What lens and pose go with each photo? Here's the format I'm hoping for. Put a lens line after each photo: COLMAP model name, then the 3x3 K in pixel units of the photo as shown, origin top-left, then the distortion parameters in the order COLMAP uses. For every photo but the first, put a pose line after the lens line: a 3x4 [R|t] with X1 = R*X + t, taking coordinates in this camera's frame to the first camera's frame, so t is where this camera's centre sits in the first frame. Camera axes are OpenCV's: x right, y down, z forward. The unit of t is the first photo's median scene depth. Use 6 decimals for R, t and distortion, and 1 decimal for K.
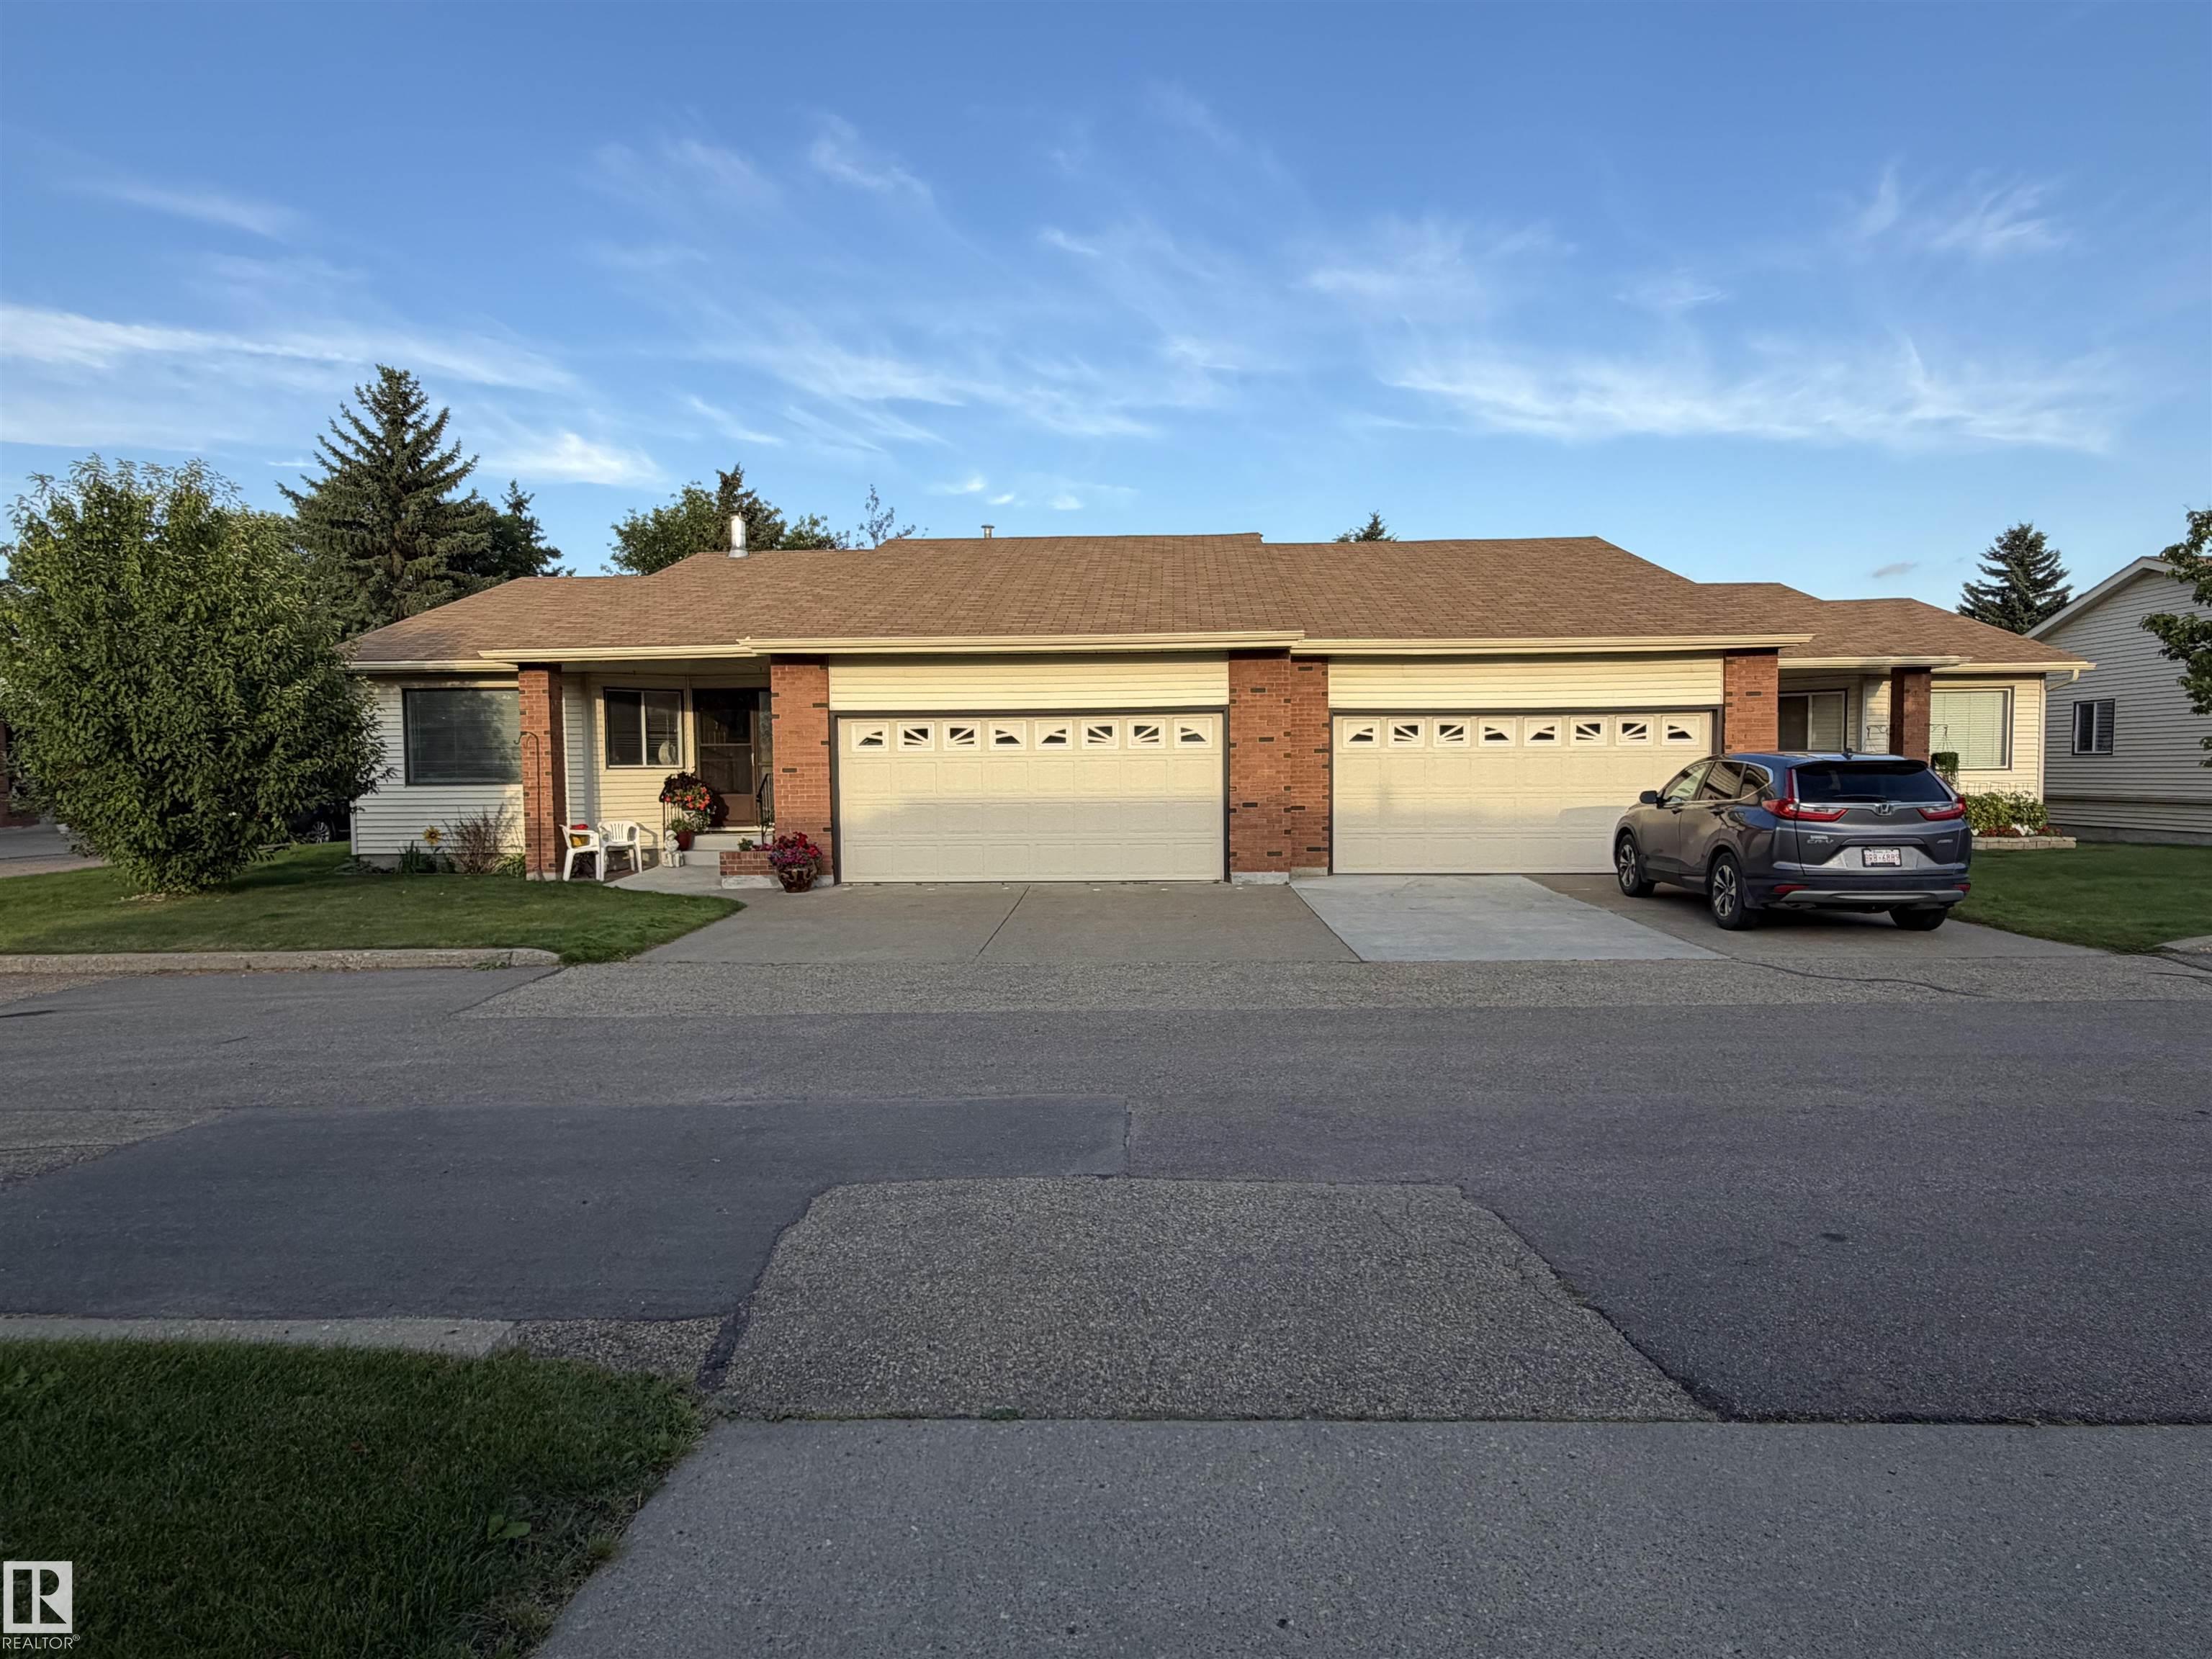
lens RADIAL K [[1252.9, 0, 1106.0], [0, 1252.9, 829.5], [0, 0, 1]] dist [-0.005413, 0.000530]
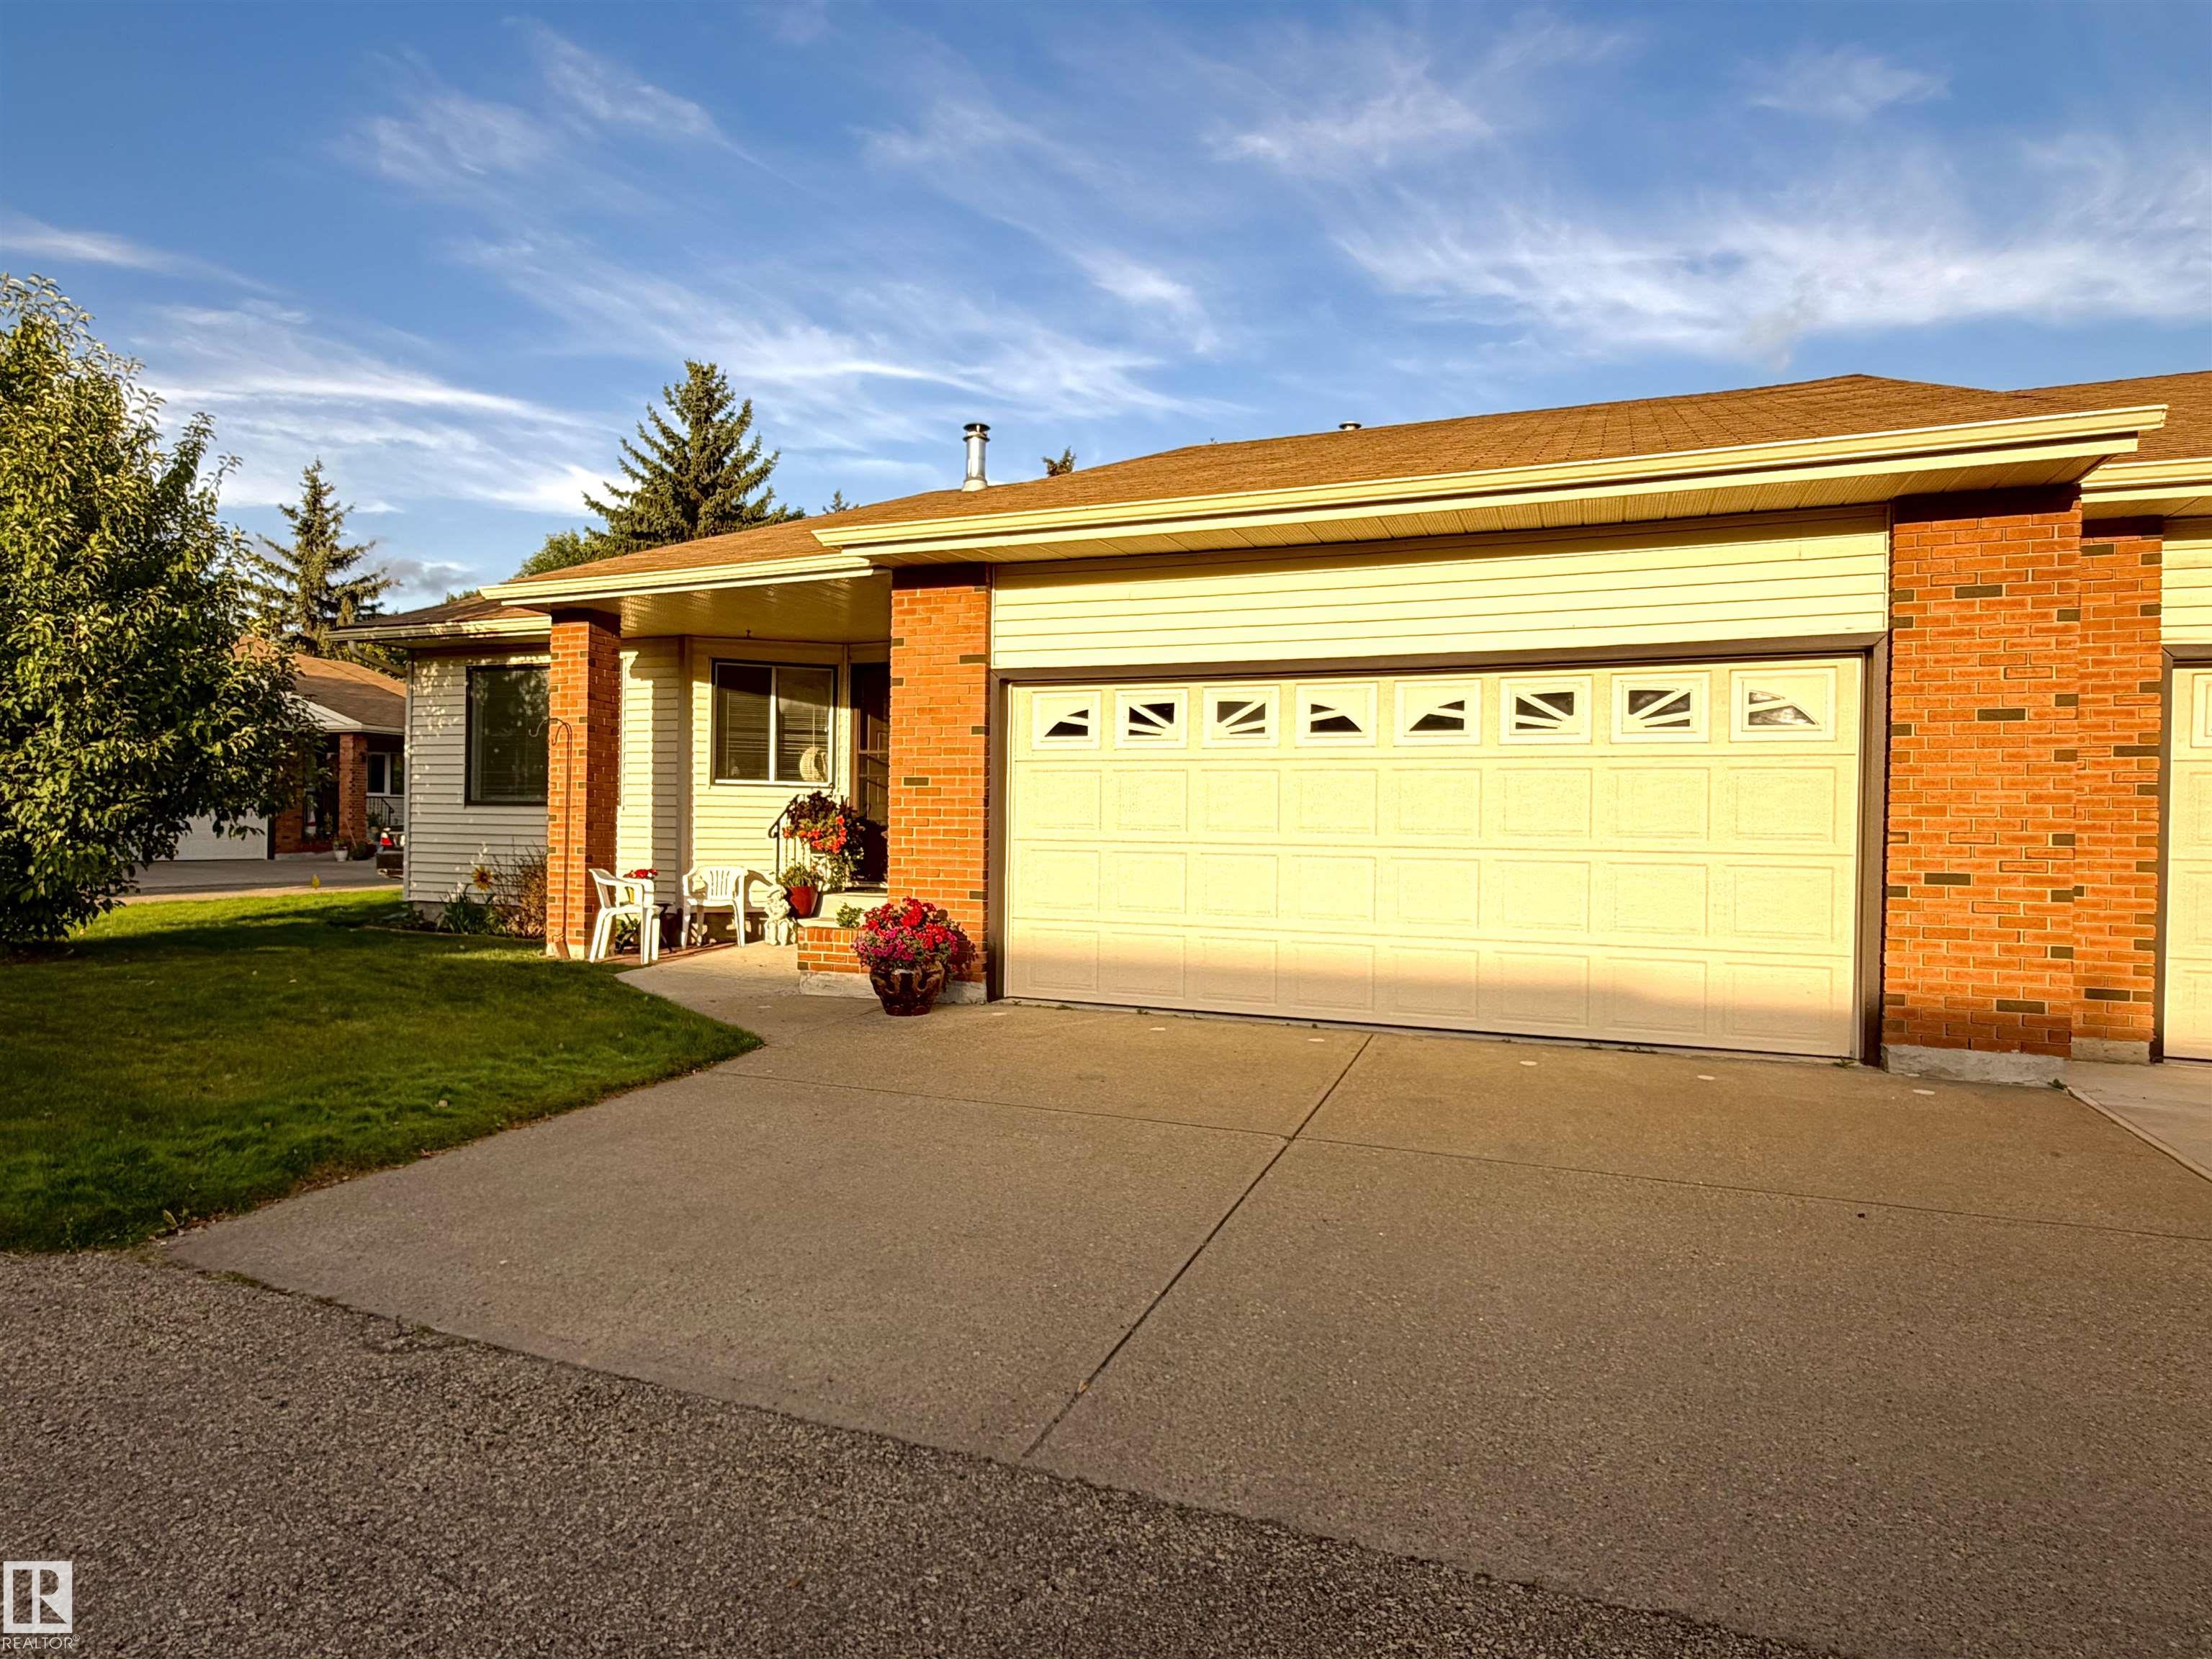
lens RADIAL K [[1314.8, 0, 1002.9], [0, 1314.8, 833.1], [0, 0, 1]] dist [0.000537, -0.003470]
pose [[0.928738, 0.025200, -0.369879, -0.009548], [-0.041192, 0.998524, -0.035398, -0.006834], [0.368441, 0.048112, 0.928406, 0.484310]]
